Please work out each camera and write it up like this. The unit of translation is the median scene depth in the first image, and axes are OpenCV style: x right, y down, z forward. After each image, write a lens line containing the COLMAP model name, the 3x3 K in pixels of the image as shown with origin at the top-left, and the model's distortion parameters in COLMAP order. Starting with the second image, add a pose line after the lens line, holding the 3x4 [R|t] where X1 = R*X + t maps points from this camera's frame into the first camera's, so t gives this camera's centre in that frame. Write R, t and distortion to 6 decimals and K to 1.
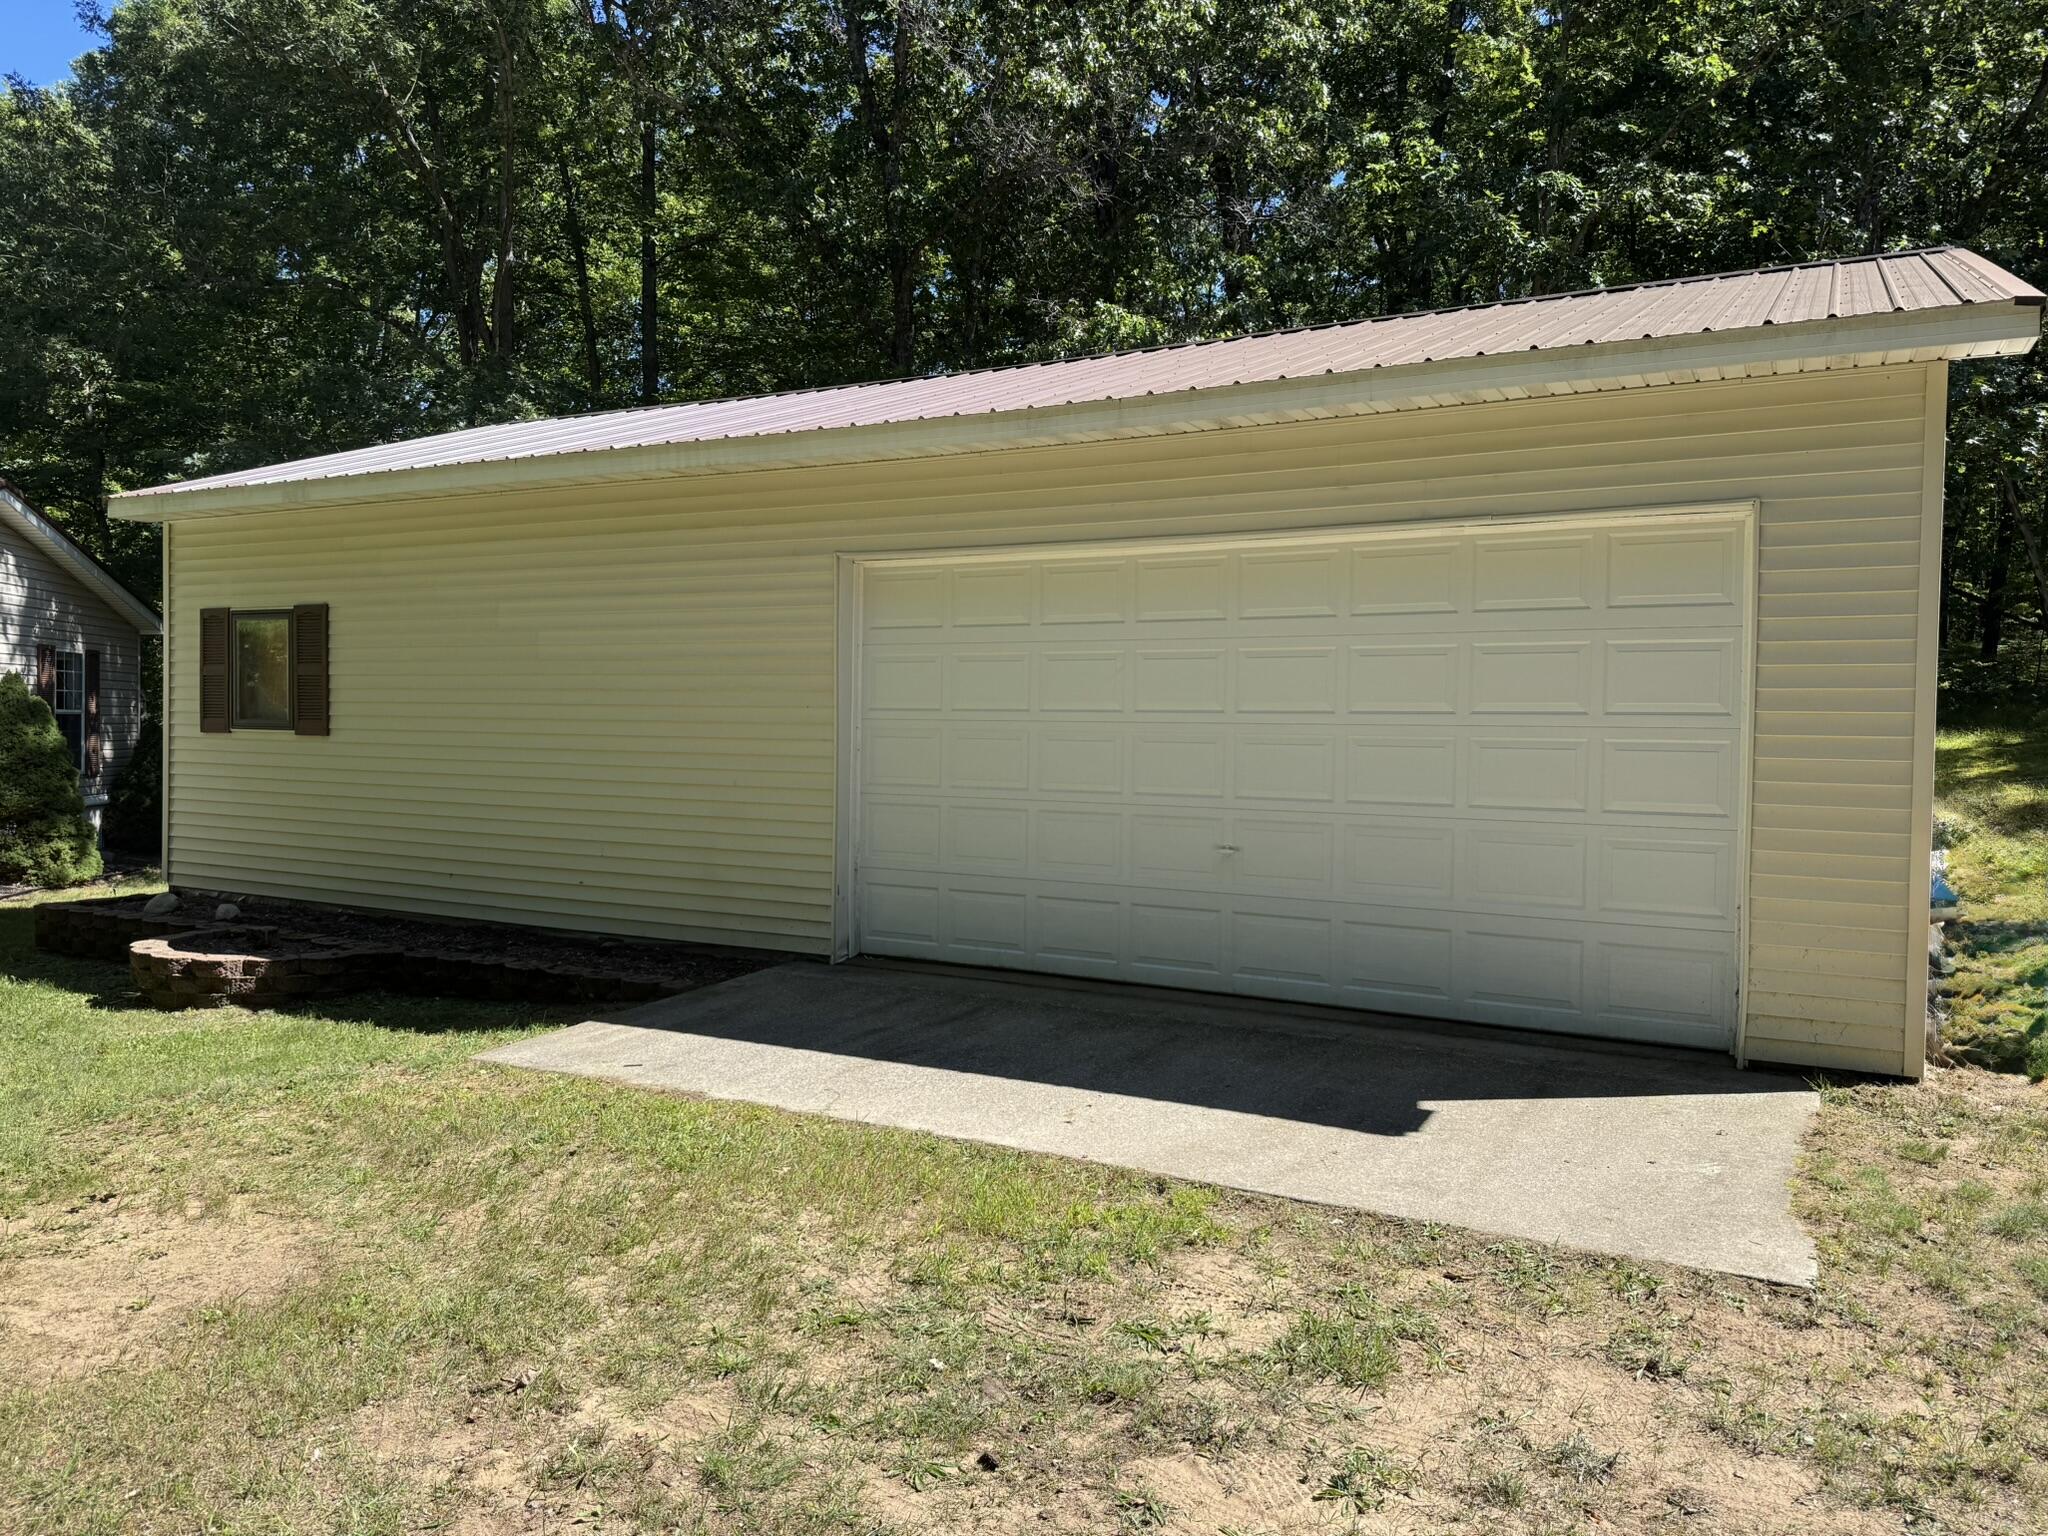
lens RADIAL K [[1429.9, 0, 1030.9], [0, 1429.9, 755.5], [0, 0, 1]] dist [0.051336, -0.062891]
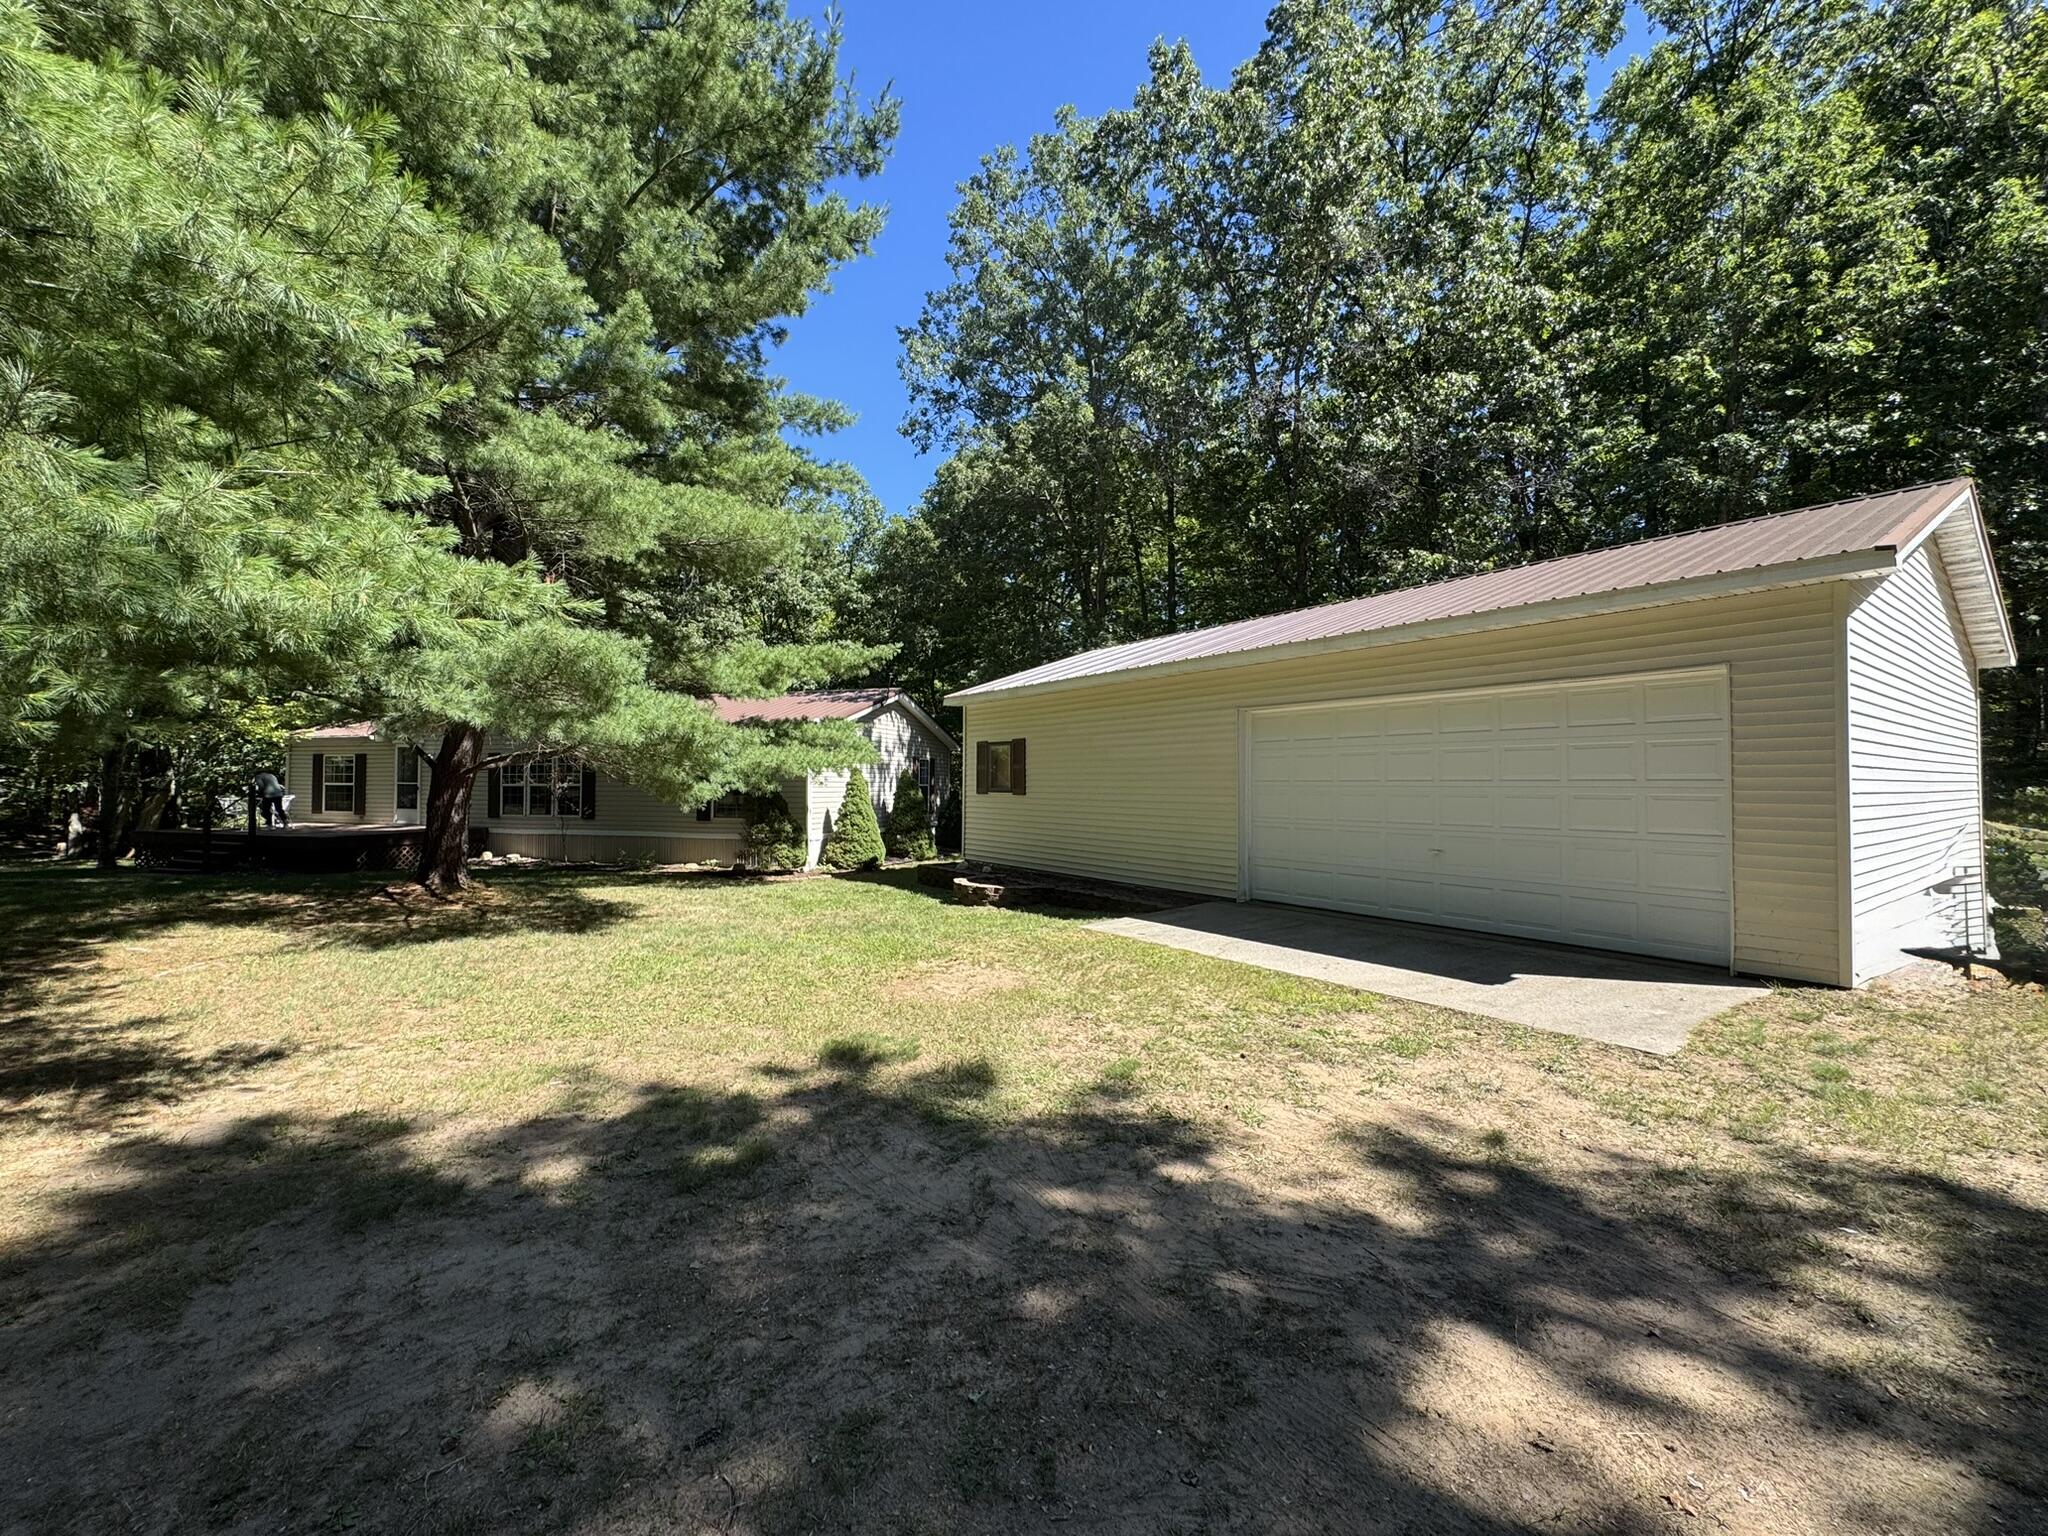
lens RADIAL K [[814.7, 0, 1021.9], [0, 814.7, 774.7], [0, 0, 1]] dist [-0.000428, 0.000789]
pose [[0.898260, -0.014937, -0.439210, 0.106858], [-0.001483, 0.999313, -0.037018, 0.003208], [0.439462, 0.033903, 0.897621, -0.228851]]
